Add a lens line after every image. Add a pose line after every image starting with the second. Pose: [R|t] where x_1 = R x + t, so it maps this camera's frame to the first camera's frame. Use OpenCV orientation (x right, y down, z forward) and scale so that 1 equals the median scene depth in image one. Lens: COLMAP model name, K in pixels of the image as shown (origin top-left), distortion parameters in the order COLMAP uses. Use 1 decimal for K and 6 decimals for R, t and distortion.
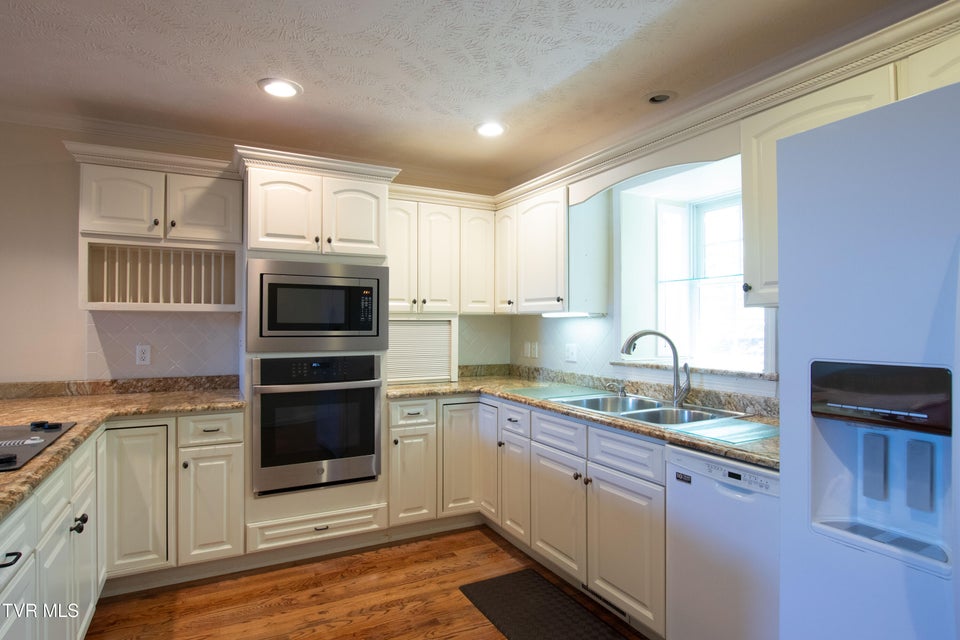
lens RADIAL K [[529.0, 0, 479.8], [0, 529.0, 316.5], [0, 0, 1]] dist [-0.019677, -0.001672]
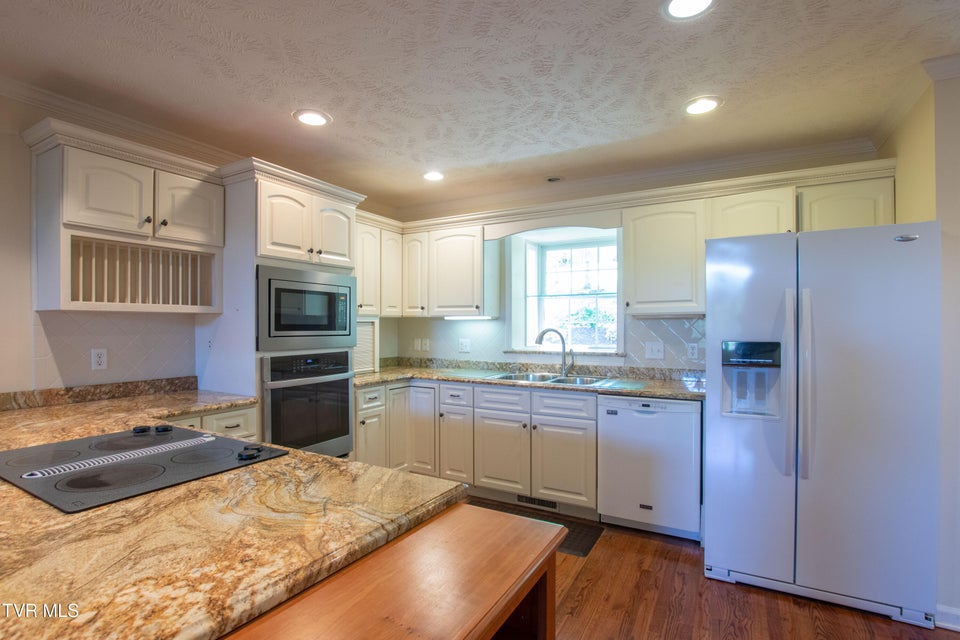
lens RADIAL K [[468.1, 0, 485.5], [0, 468.1, 323.8], [0, 0, 1]] dist [-0.036160, 0.004336]
pose [[0.836437, -0.000343, 0.548064, -0.542741], [-0.007159, 0.999908, 0.011551, -0.002656], [-0.548017, -0.013585, 0.836357, -0.043710]]
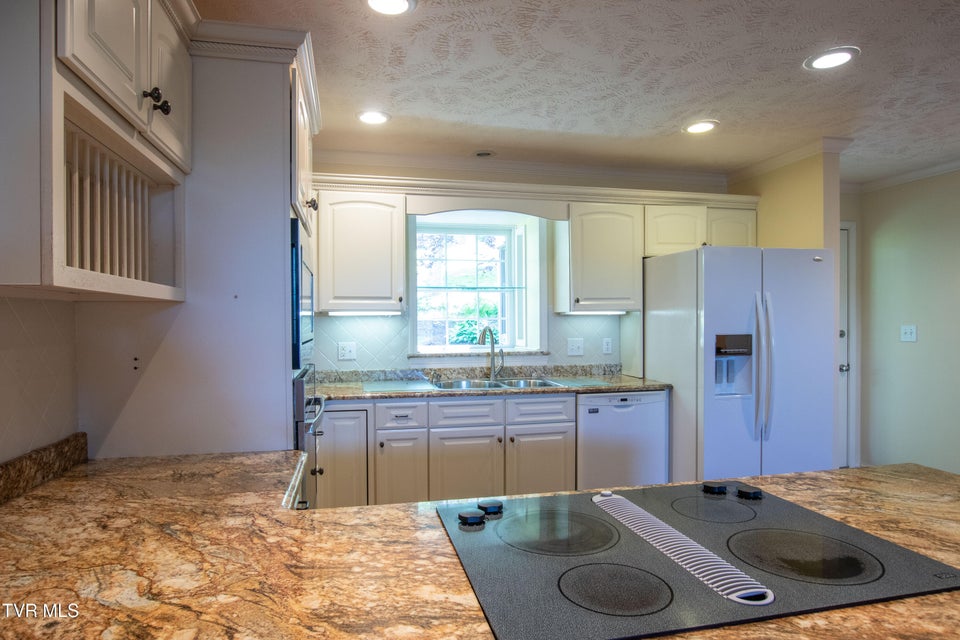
lens RADIAL K [[553.7, 0, 487.2], [0, 553.7, 327.3], [0, 0, 1]] dist [-0.029545, 0.006146]
pose [[0.244153, -0.012764, 0.969653, -0.961408], [-0.009497, 0.999834, 0.015553, 0.005246], [-0.969690, -0.013006, 0.243992, 0.595420]]
